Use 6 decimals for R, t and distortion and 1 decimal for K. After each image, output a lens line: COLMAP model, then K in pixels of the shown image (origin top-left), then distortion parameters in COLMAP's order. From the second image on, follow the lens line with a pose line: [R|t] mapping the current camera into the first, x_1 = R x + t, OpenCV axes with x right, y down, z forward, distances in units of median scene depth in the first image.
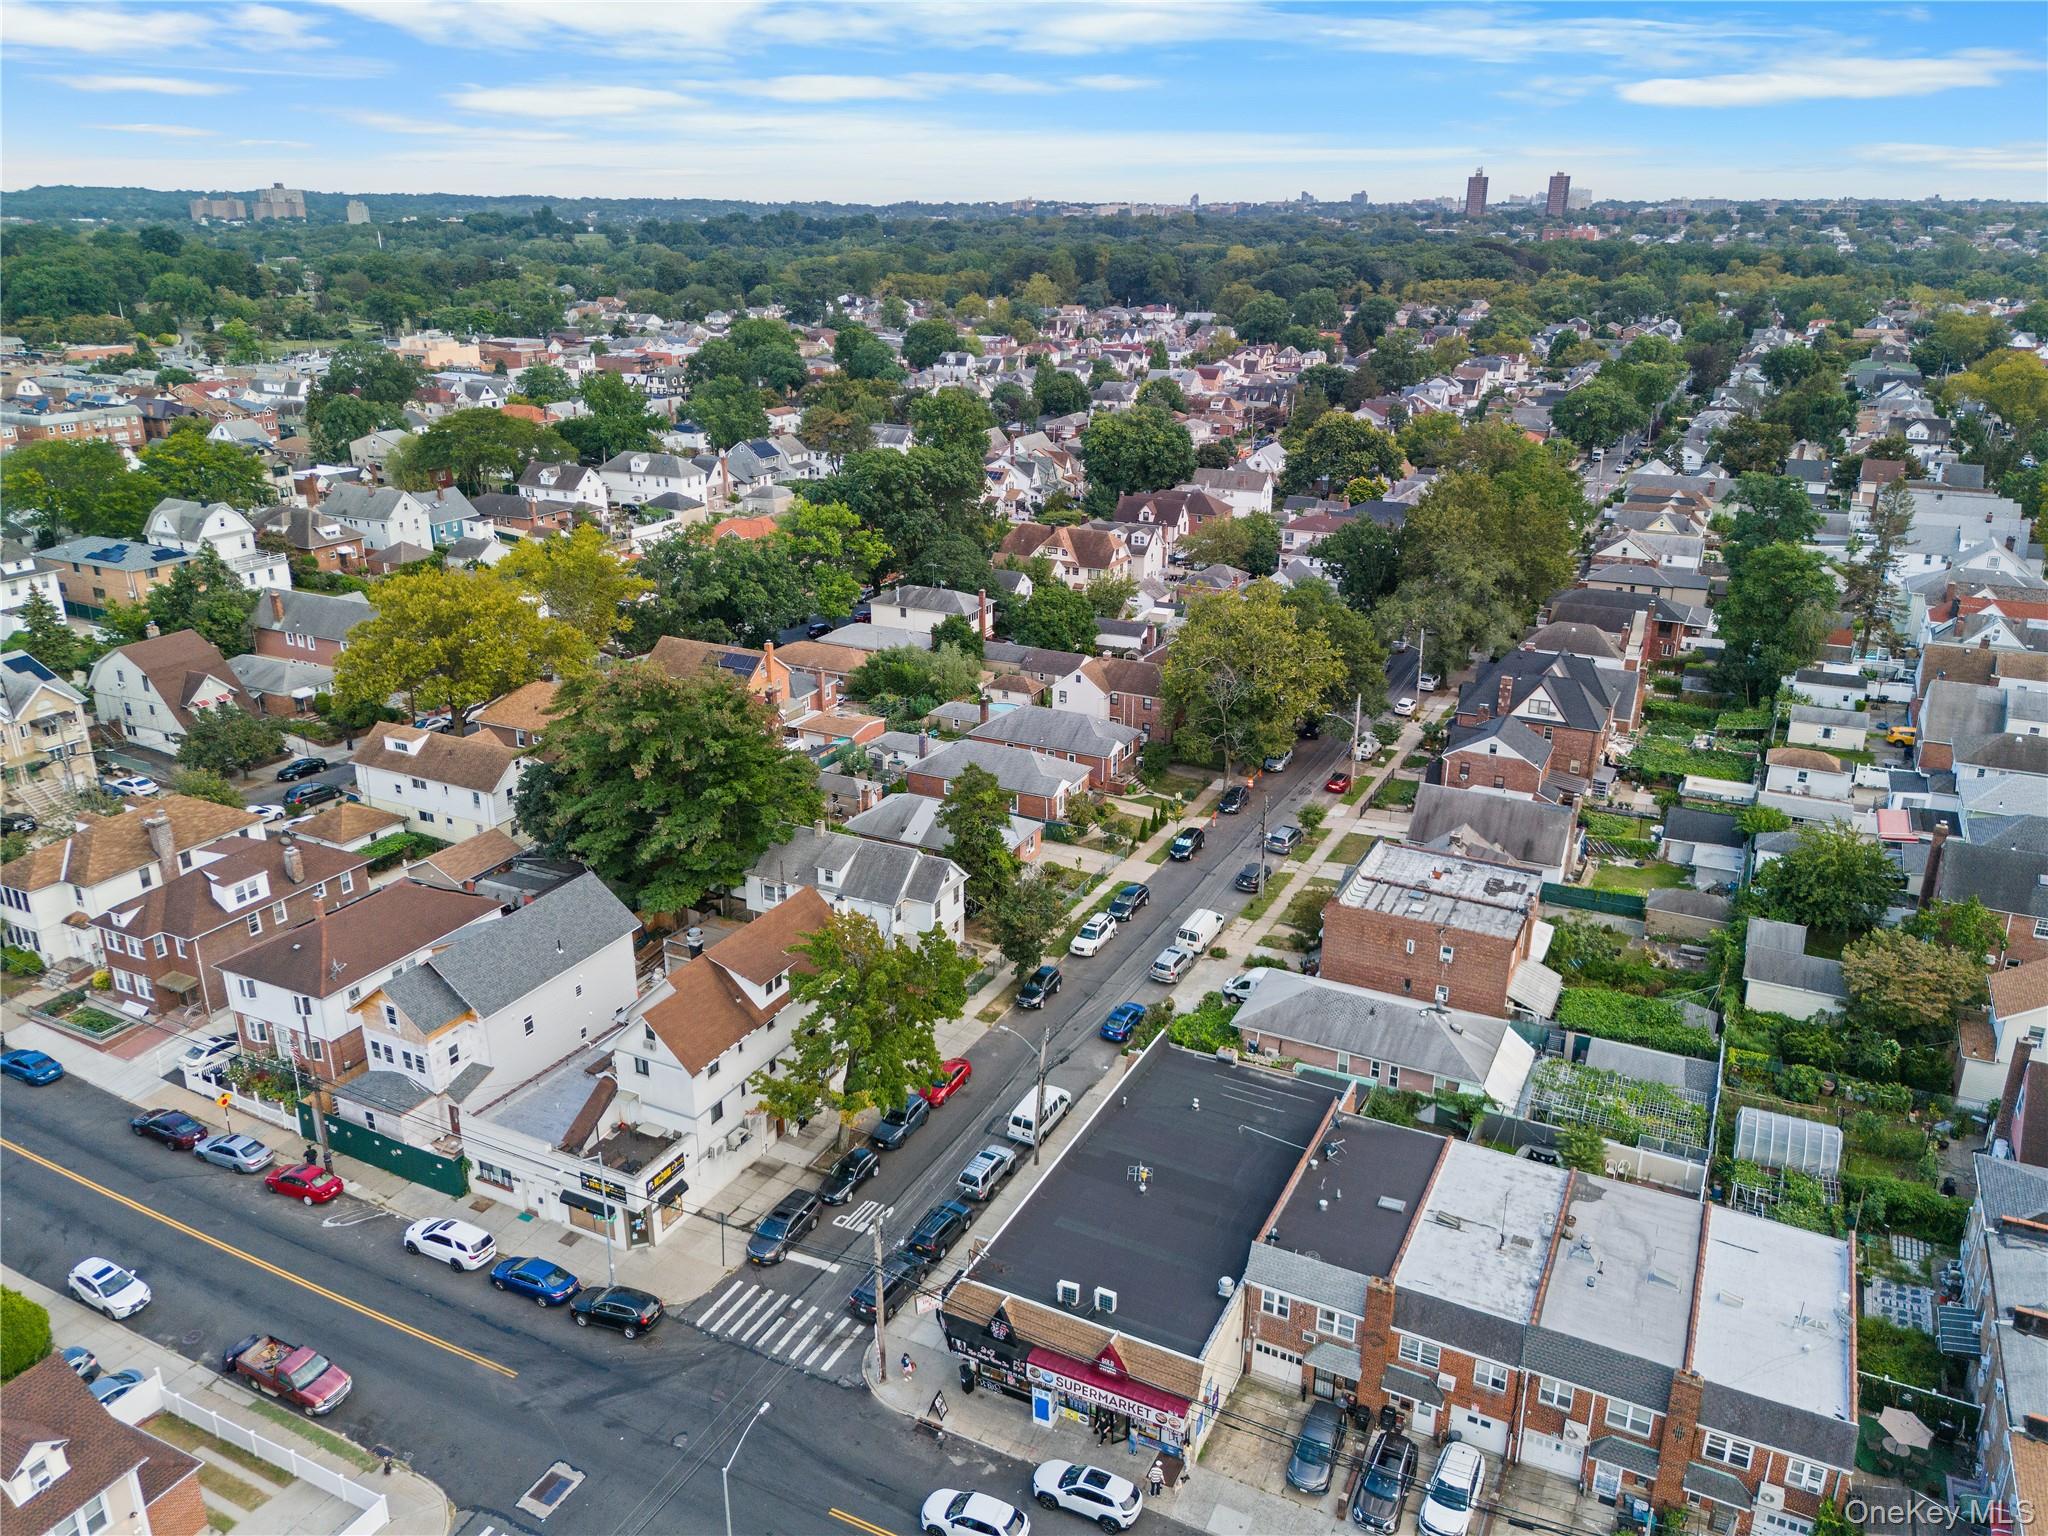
lens RADIAL K [[1511.8, 0, 1024.0], [0, 1511.8, 768.0], [0, 0, 1]] dist [0.036153, -0.001814]
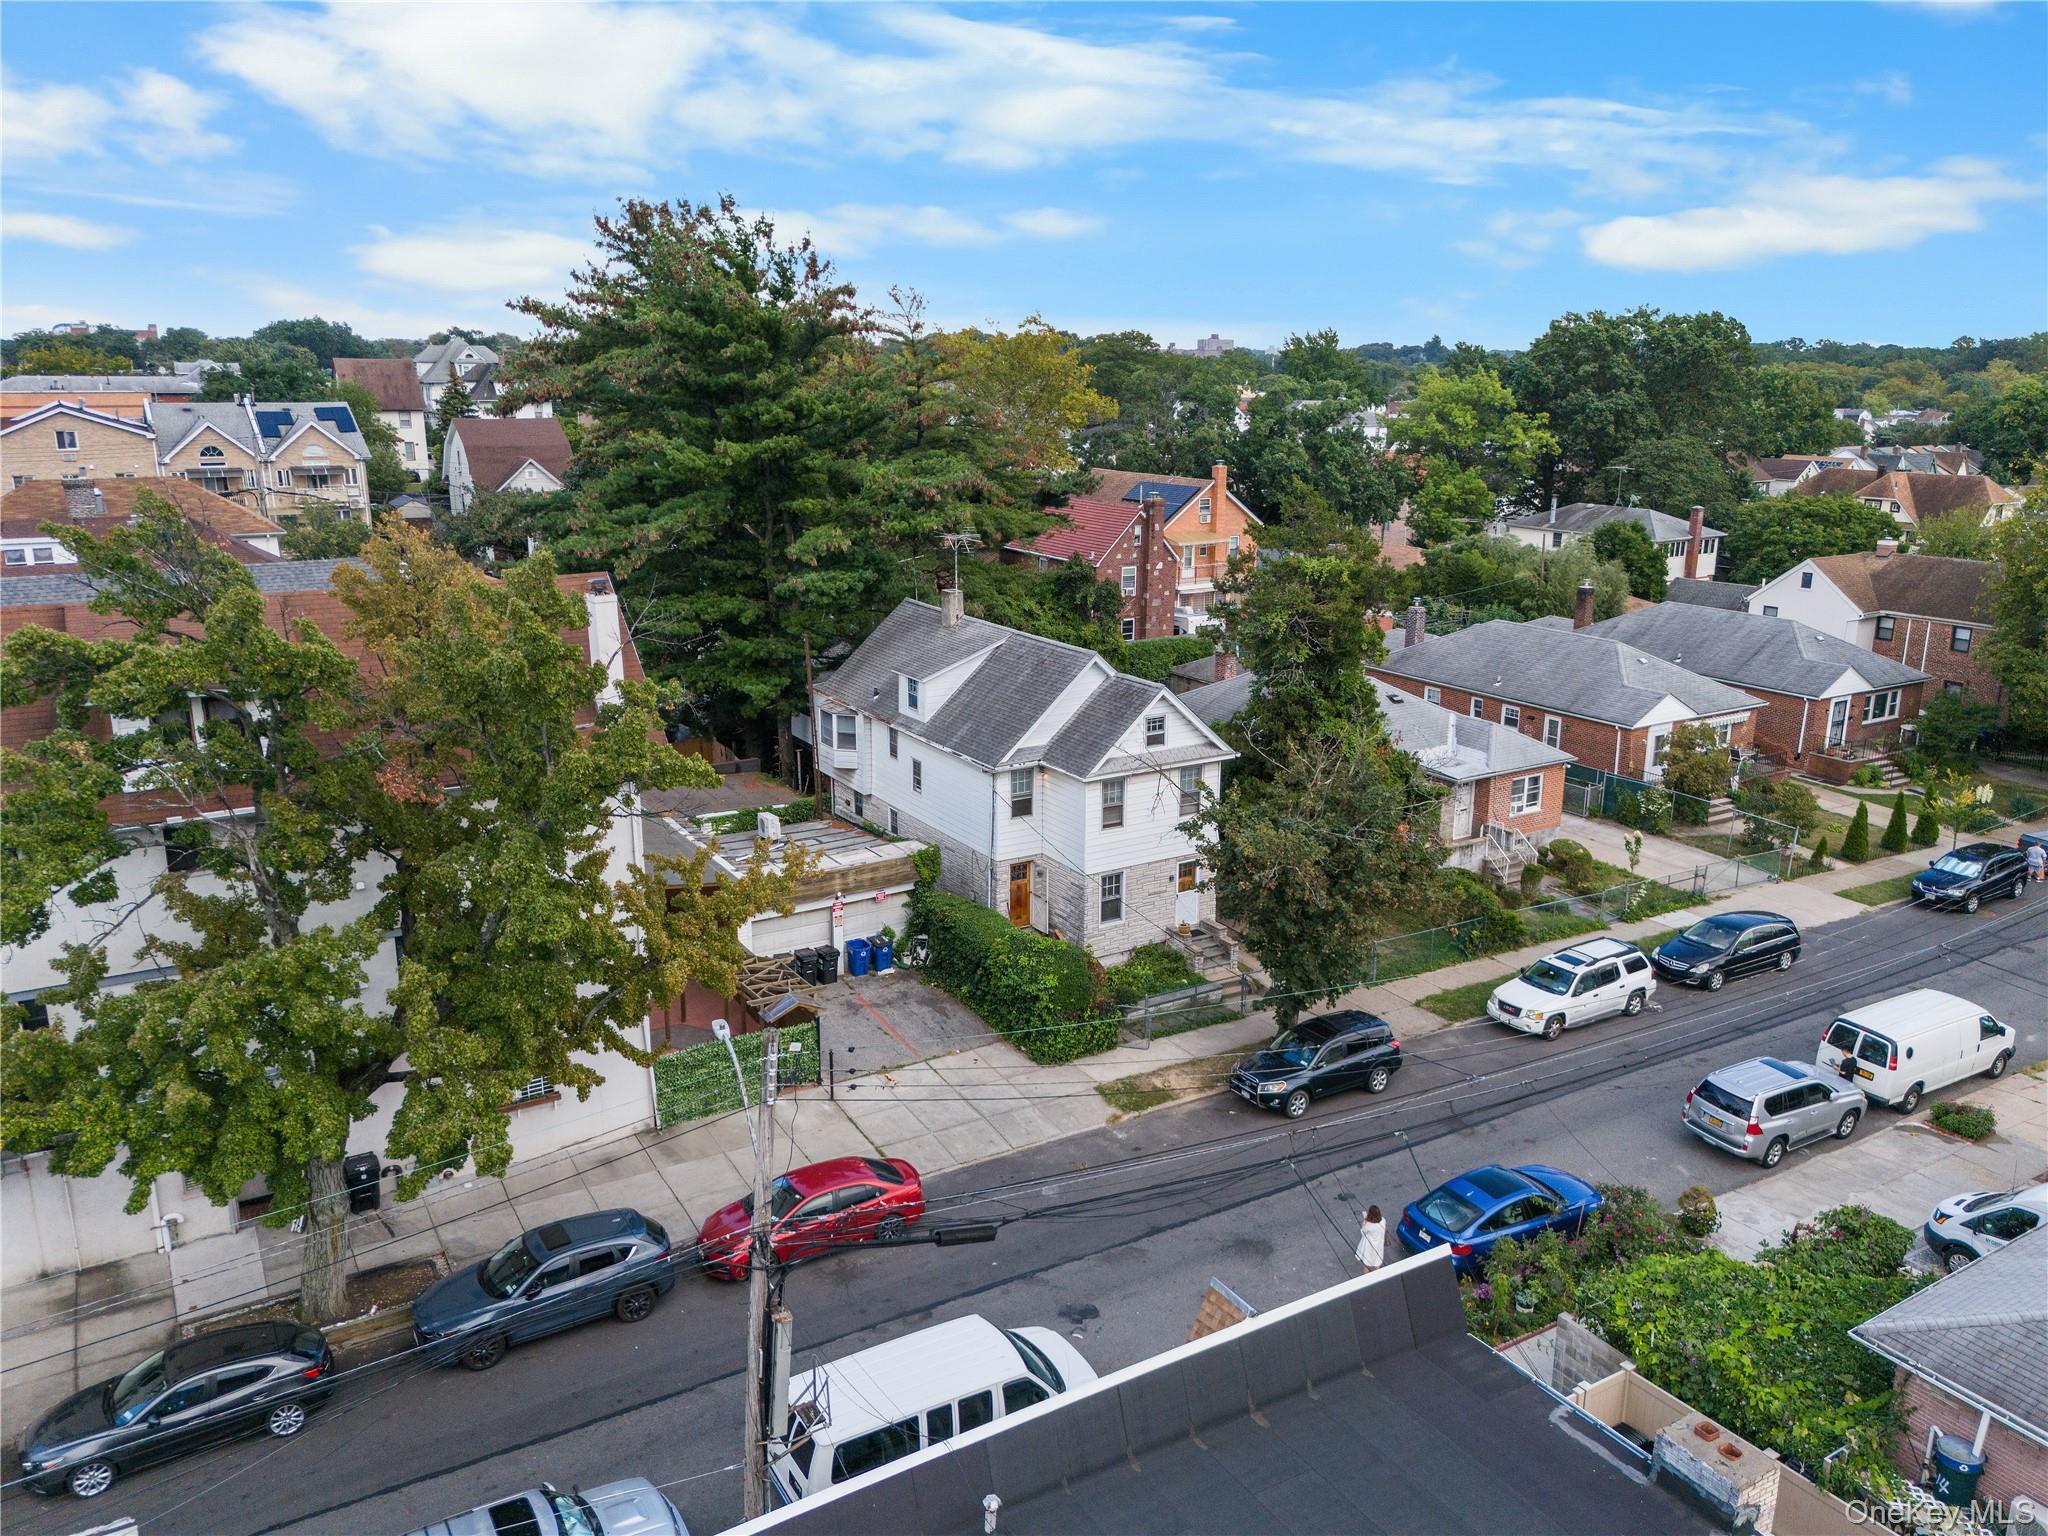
lens RADIAL K [[1511.8, 0, 1024.0], [0, 1511.8, 768.0], [0, 0, 1]] dist [0.036153, -0.001814]
pose [[0.844769, 0.135120, -0.517791, 0.108350], [-0.188610, 0.980685, -0.051801, 0.094396], [0.500790, 0.141420, 0.853938, 0.566605]]
